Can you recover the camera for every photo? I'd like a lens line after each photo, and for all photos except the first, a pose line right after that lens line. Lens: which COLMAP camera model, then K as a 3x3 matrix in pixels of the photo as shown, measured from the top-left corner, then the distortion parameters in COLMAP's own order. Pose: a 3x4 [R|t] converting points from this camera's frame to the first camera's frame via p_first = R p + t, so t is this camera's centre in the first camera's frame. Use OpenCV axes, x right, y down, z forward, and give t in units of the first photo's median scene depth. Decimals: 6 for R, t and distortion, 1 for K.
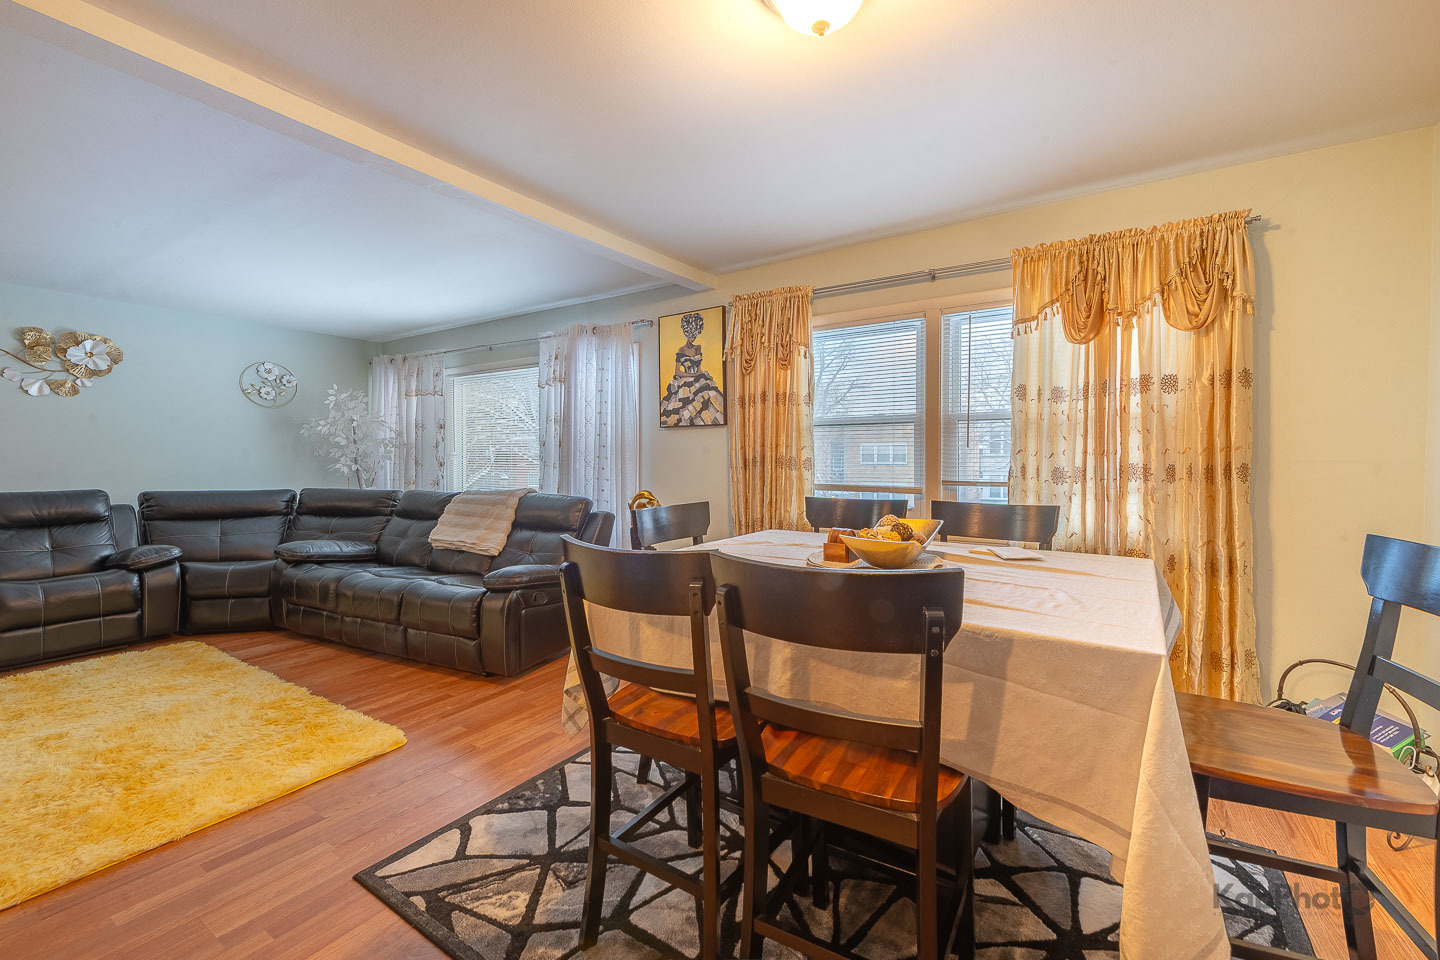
lens RADIAL K [[581.3, 0, 798.1], [0, 581.3, 467.5], [0, 0, 1]] dist [0.002874, -0.000358]
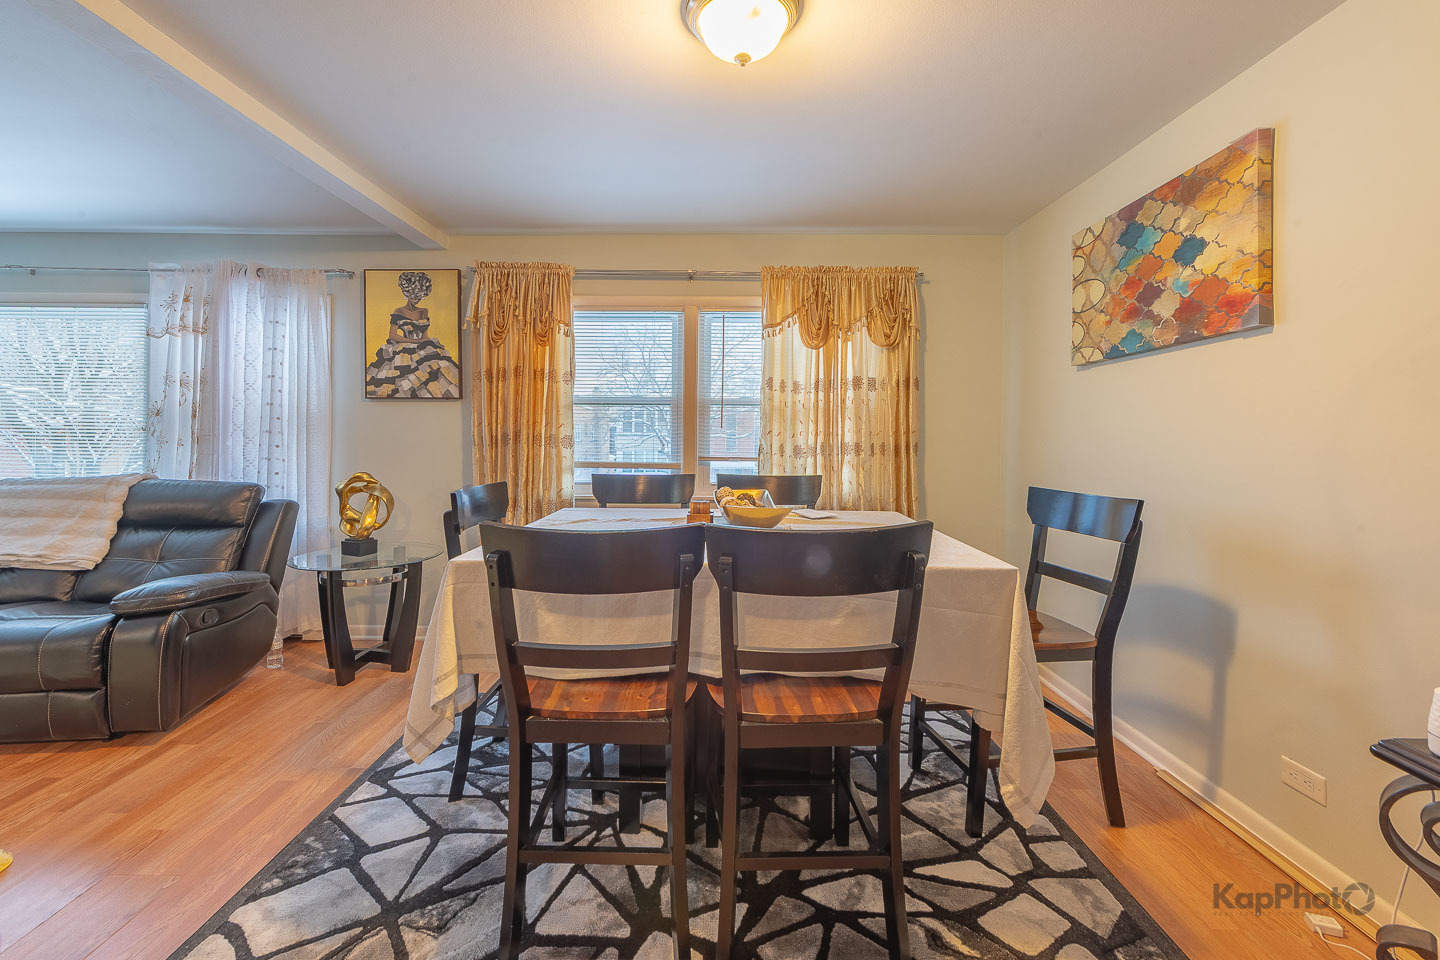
lens RADIAL K [[557.6, 0, 708.9], [0, 557.6, 438.9], [0, 0, 1]] dist [0.015883, -0.007662]
pose [[0.866201, 0.006000, 0.499660, -0.225206], [-0.001056, 0.999948, -0.010176, -0.001081], [-0.499695, 0.008287, 0.866162, 0.035648]]
